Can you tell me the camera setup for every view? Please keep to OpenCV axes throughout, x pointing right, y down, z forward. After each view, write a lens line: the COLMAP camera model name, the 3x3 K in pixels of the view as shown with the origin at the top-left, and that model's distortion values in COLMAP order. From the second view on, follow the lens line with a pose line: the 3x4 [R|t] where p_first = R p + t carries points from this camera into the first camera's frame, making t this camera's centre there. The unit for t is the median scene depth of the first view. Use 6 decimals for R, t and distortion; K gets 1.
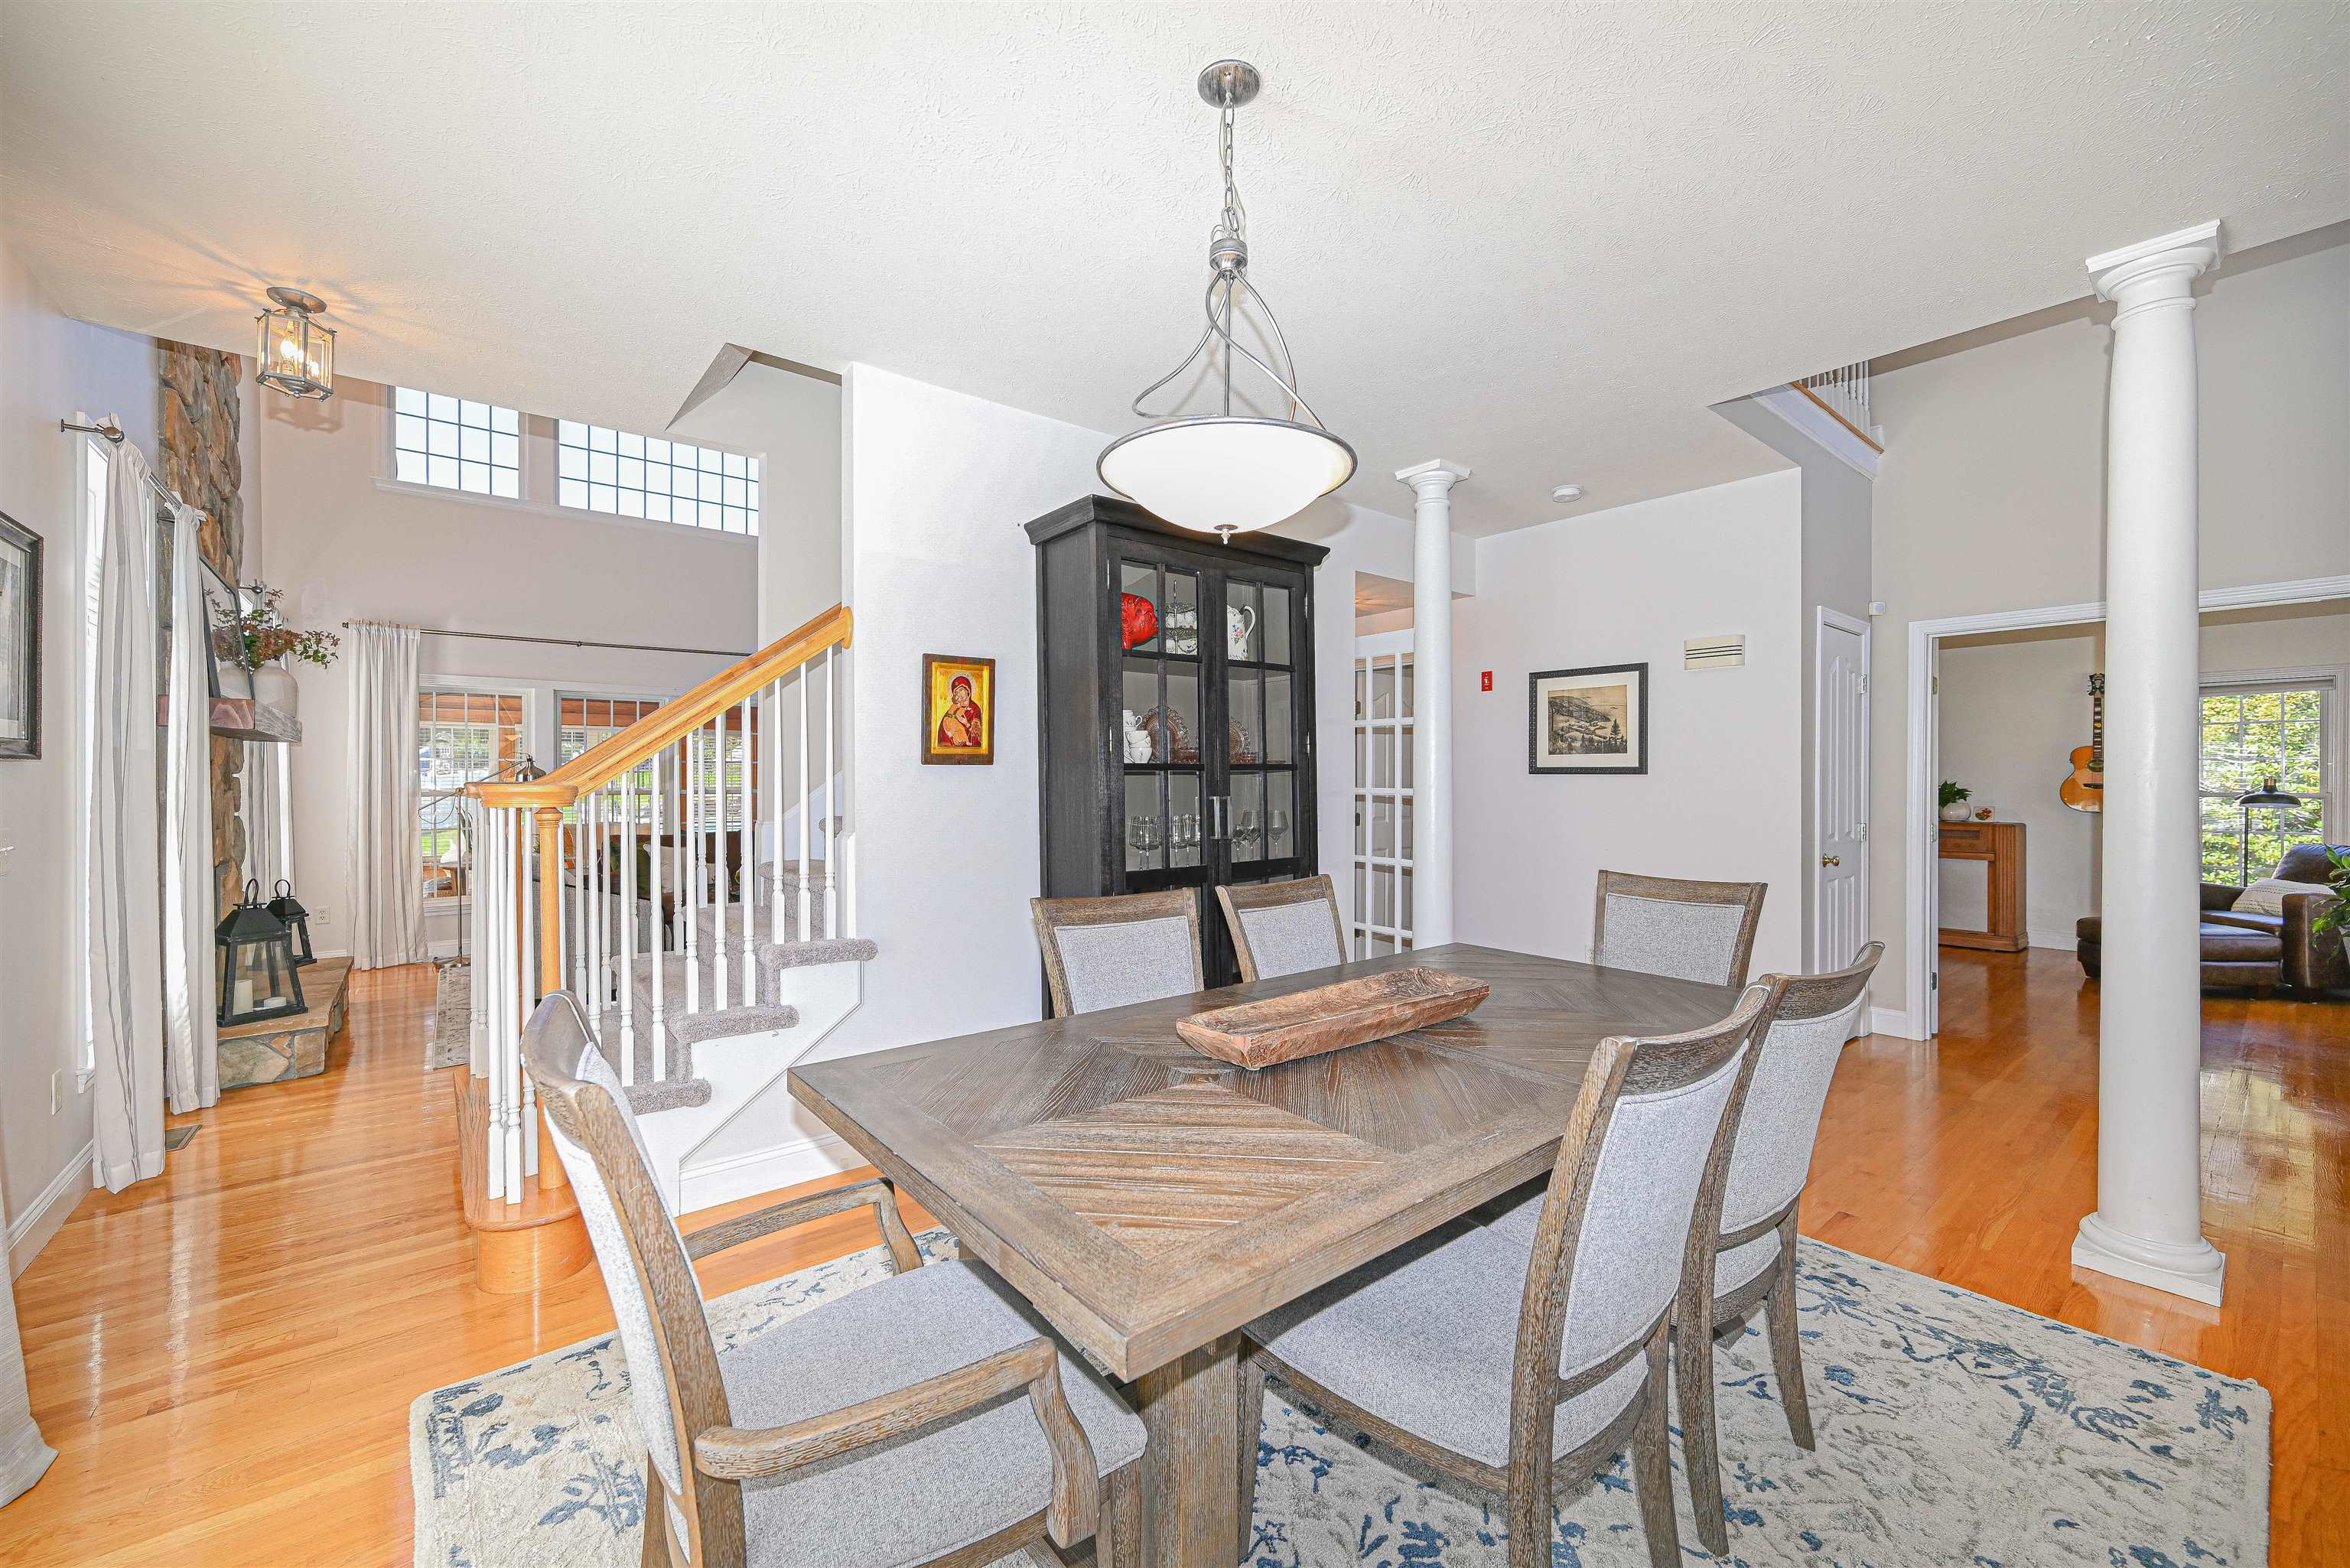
lens RADIAL K [[923.5, 0, 1165.6], [0, 923.5, 785.0], [0, 0, 1]] dist [0.002983, 0.000046]
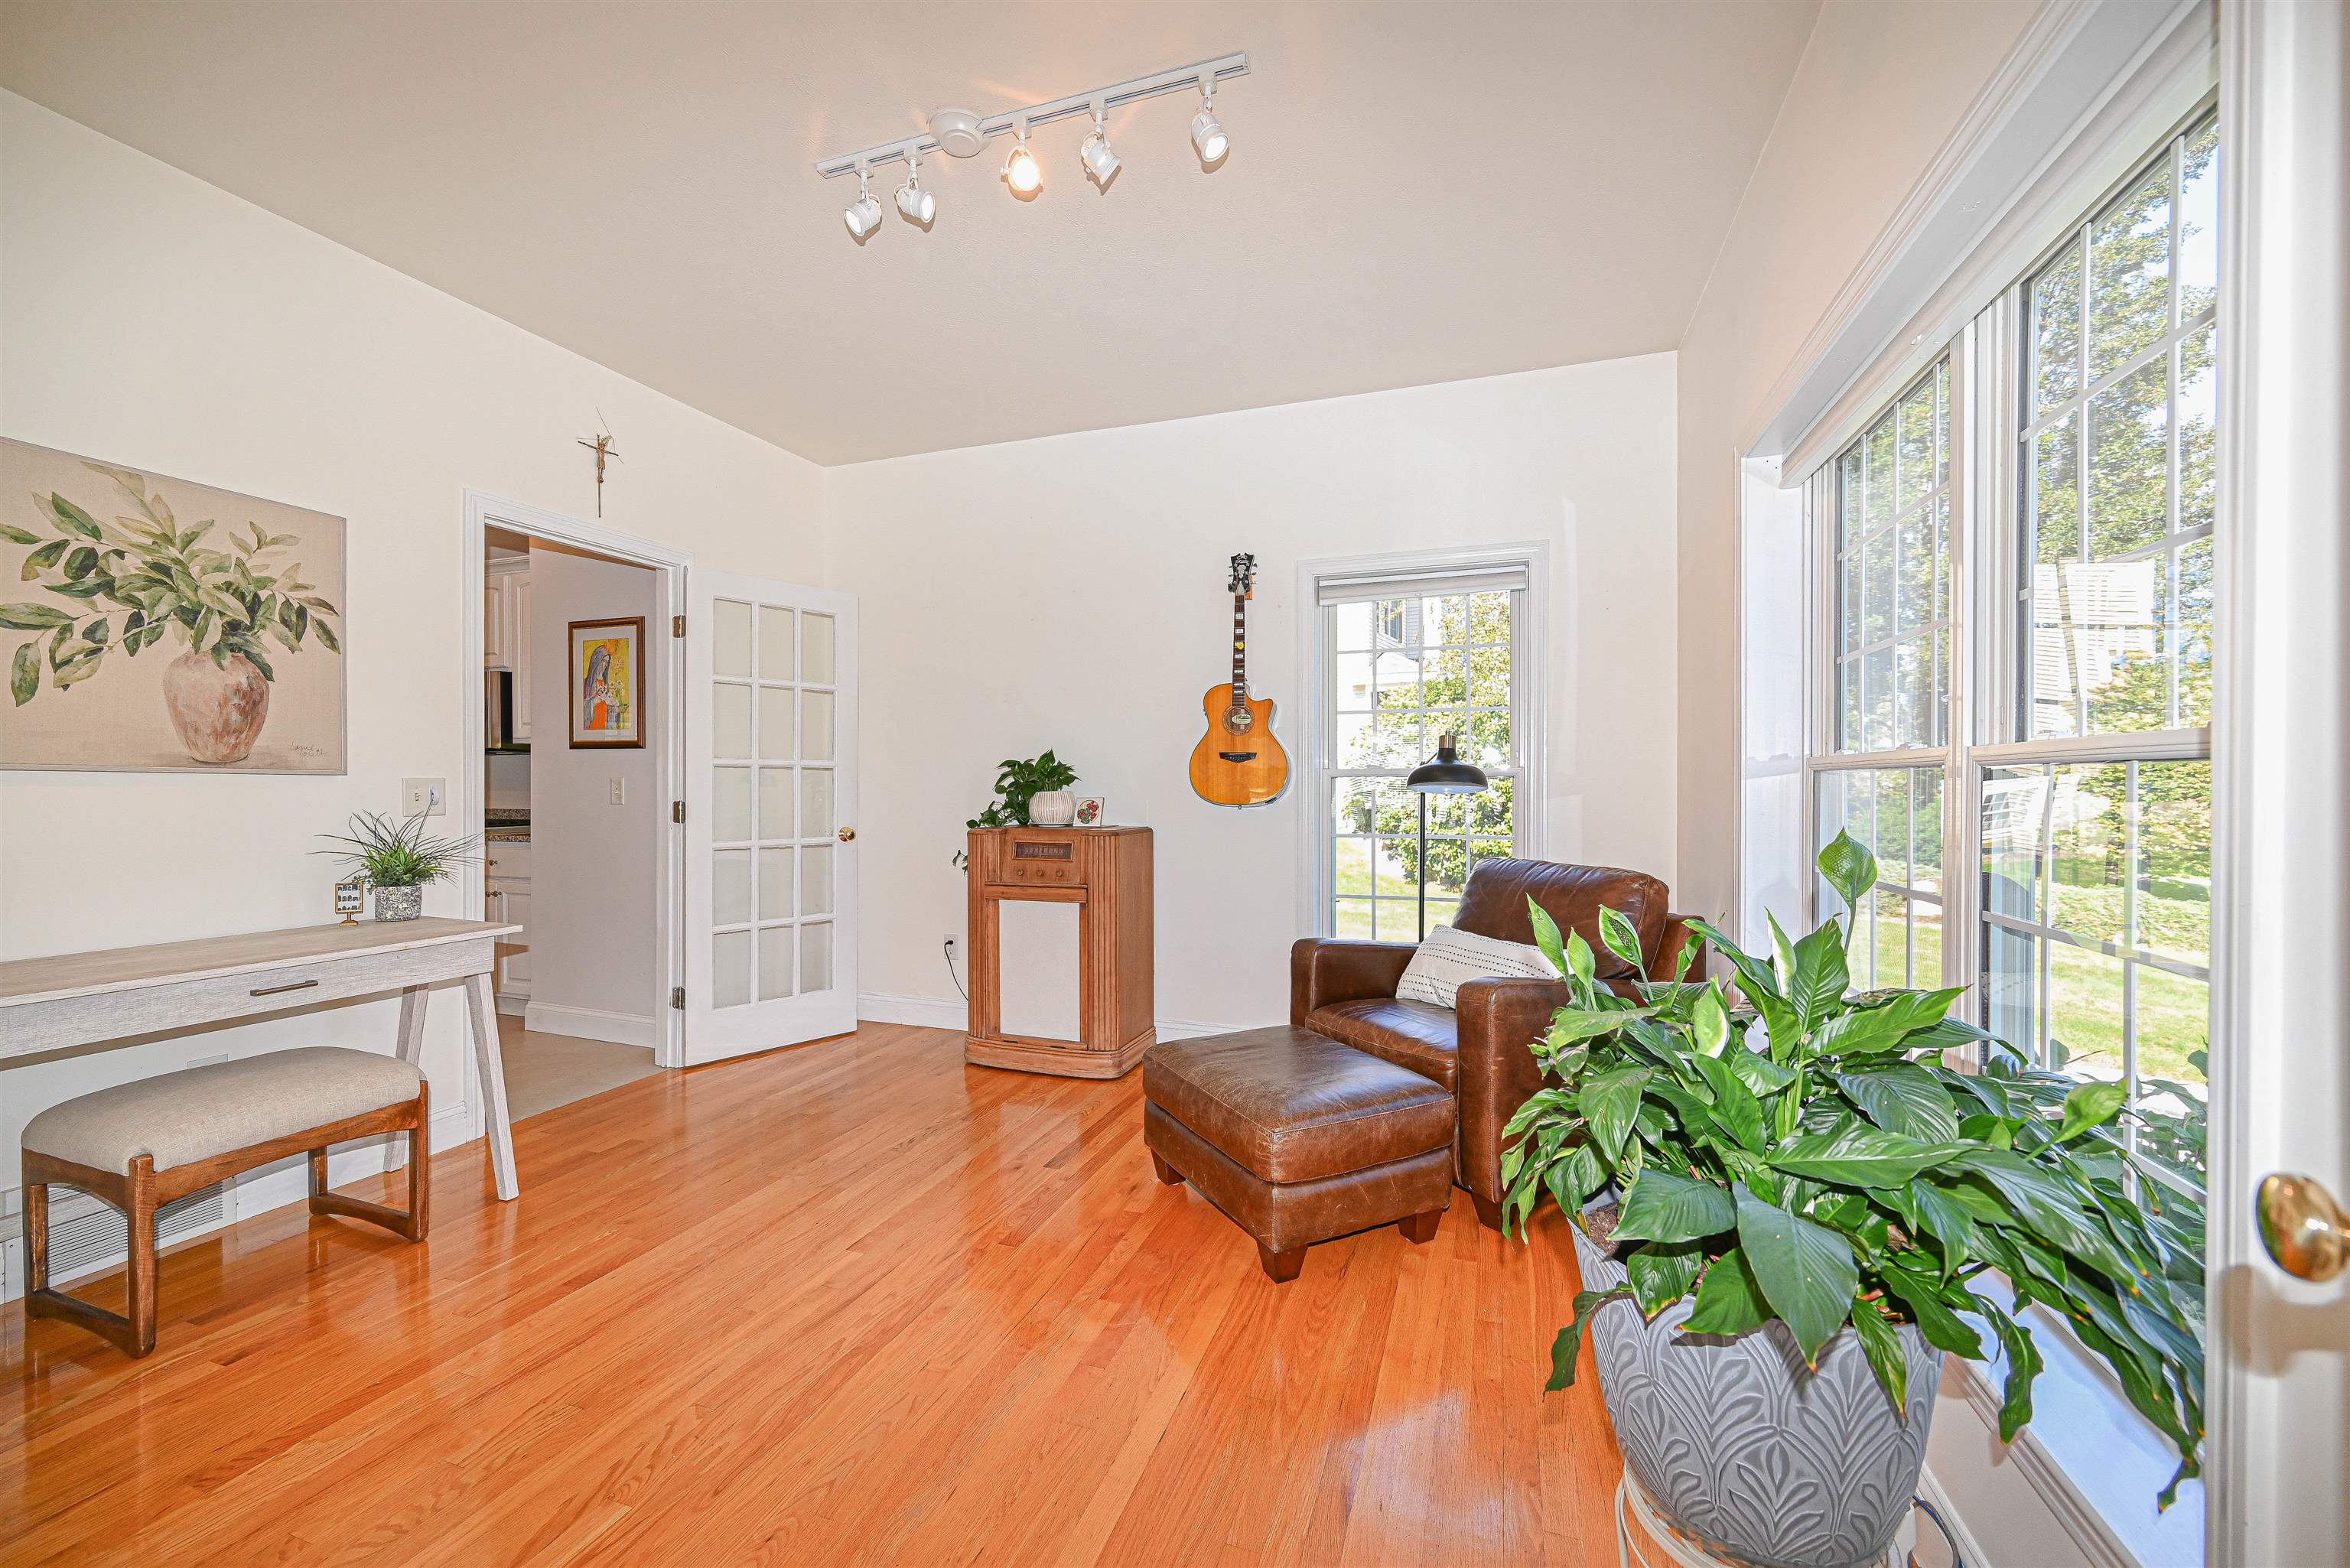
lens RADIAL K [[923.5, 0, 1165.6], [0, 923.5, 785.0], [0, 0, 1]] dist [0.002983, 0.000046]
pose [[0.857287, 0.000214, 0.514839, 0.787136], [0.001503, 0.999995, -0.002919, 0.021833], [-0.514837, 0.003276, 0.857282, 0.637195]]
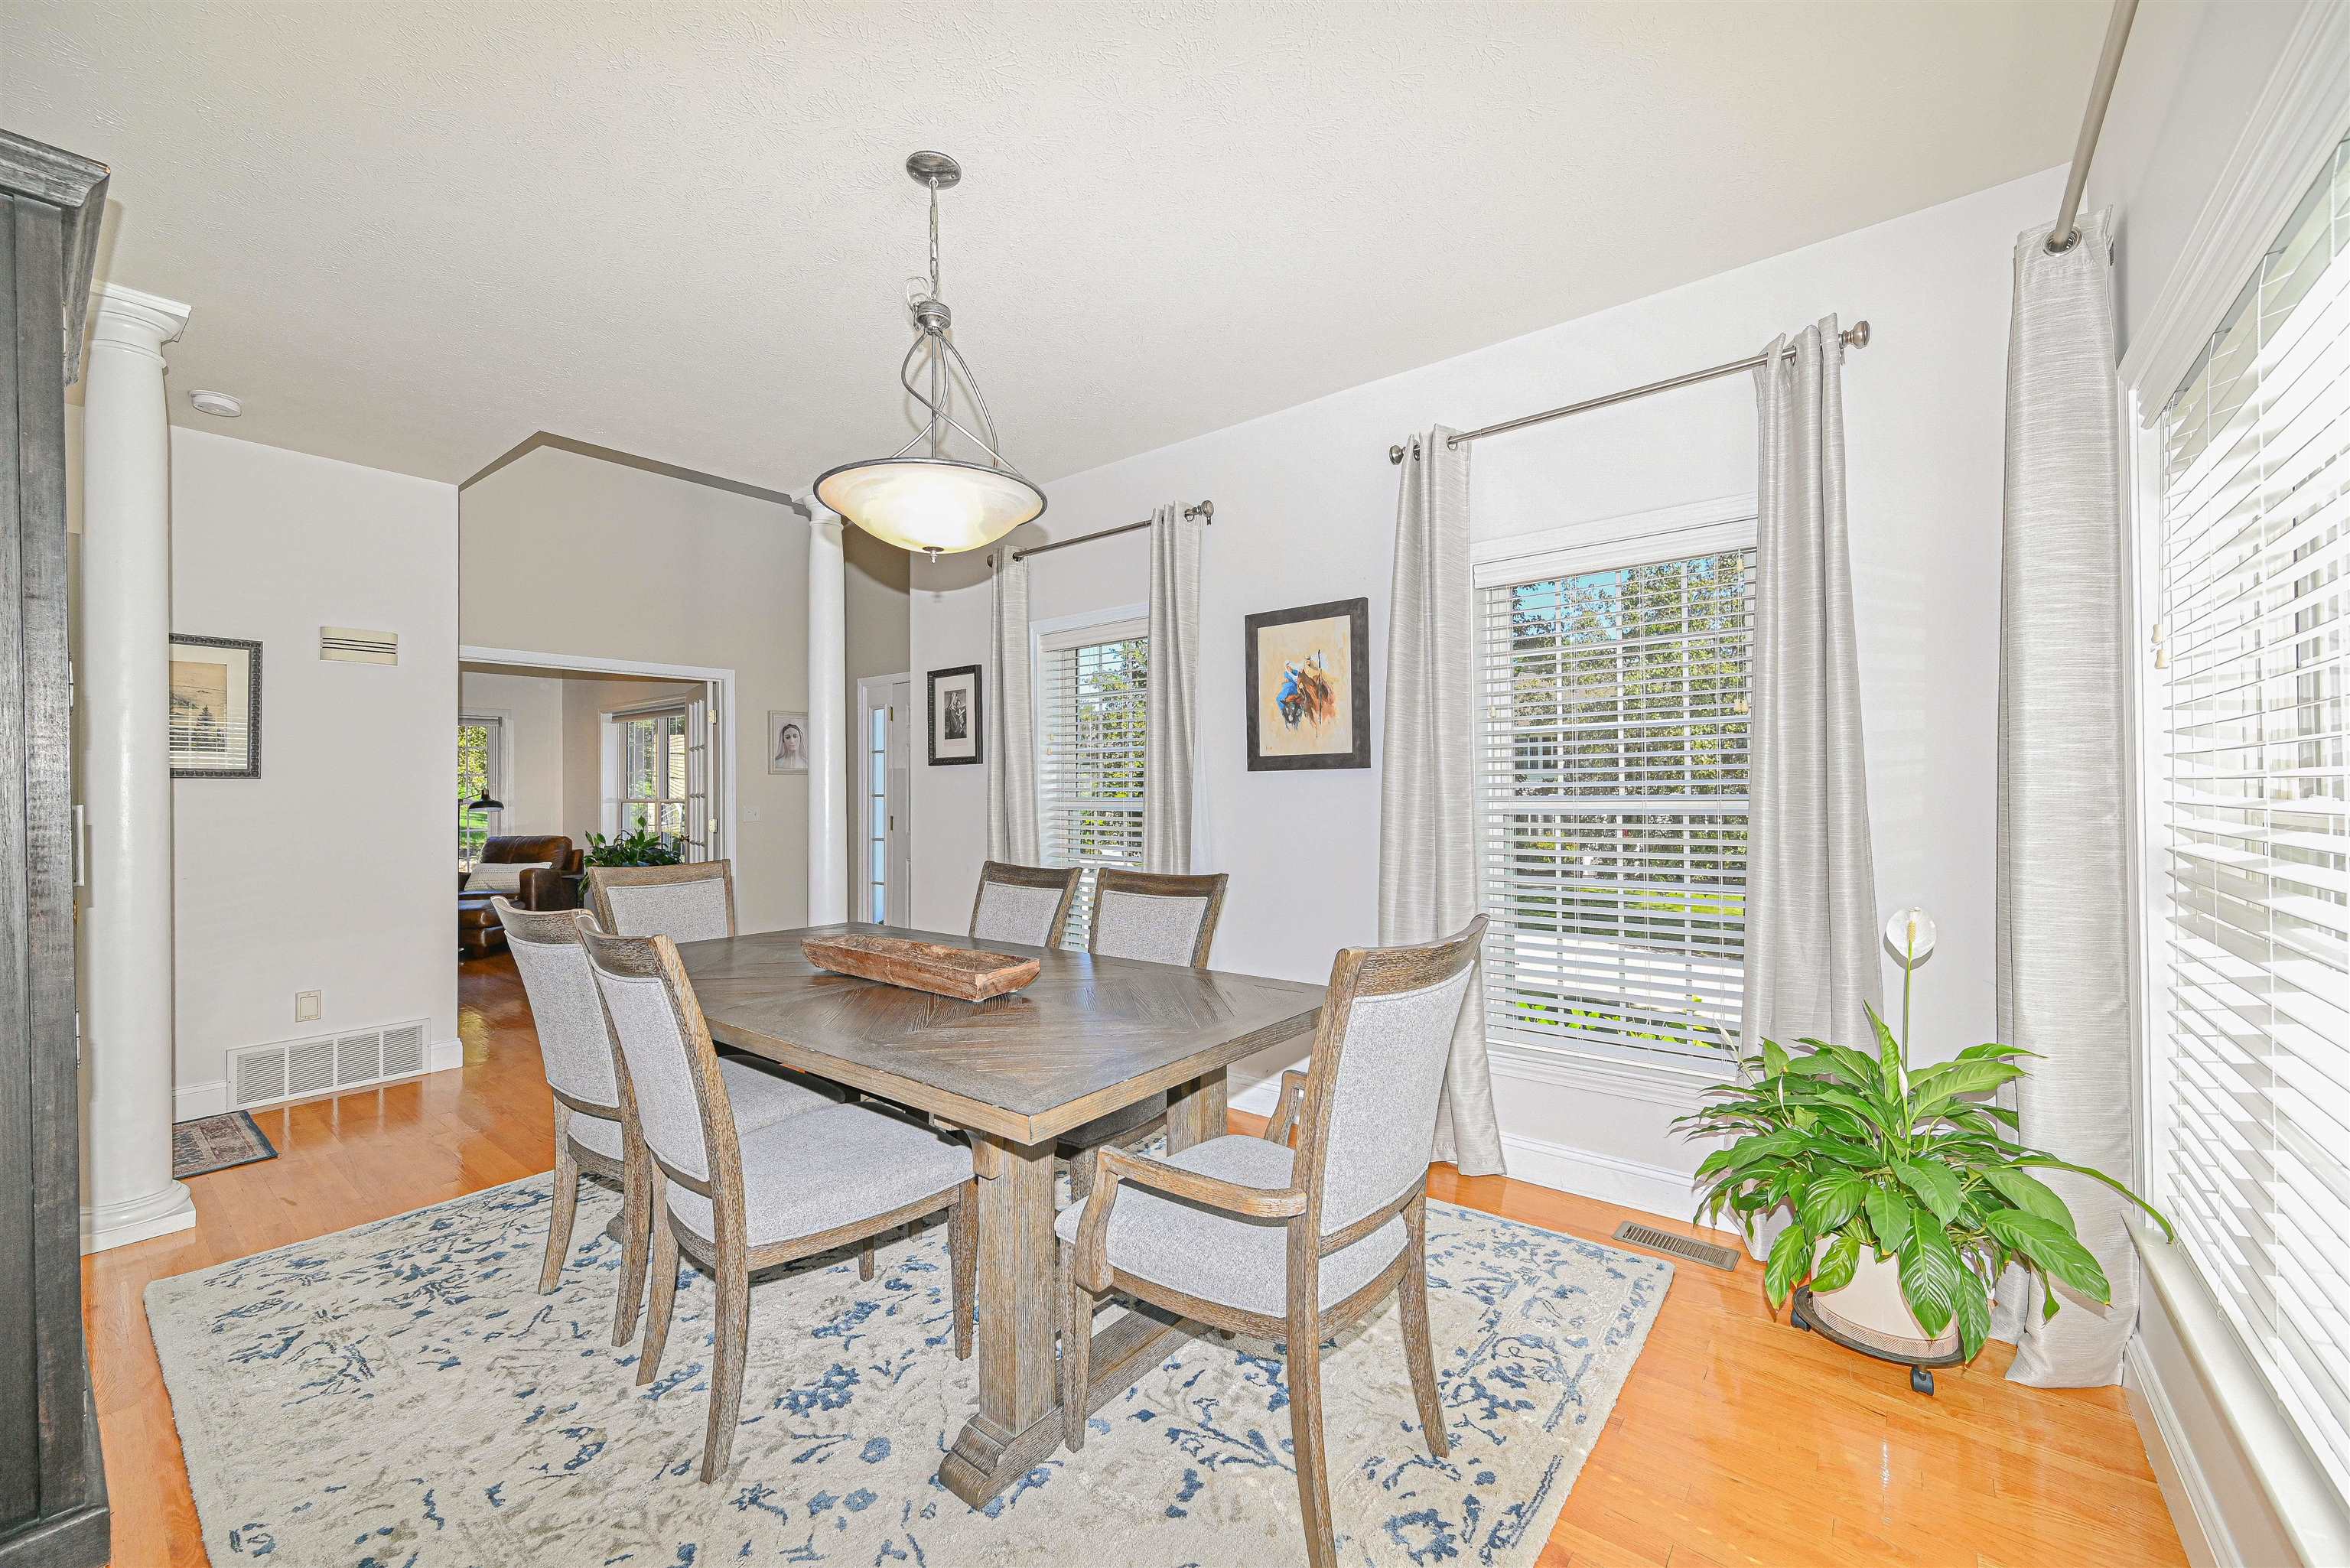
lens RADIAL K [[923.5, 0, 1165.6], [0, 923.5, 785.0], [0, 0, 1]] dist [0.002983, 0.000046]
pose [[-0.210842, 0.010078, 0.977468, -0.353190], [0.009569, 0.999920, -0.008245, 0.007101], [-0.977473, 0.007615, -0.210921, 0.307735]]
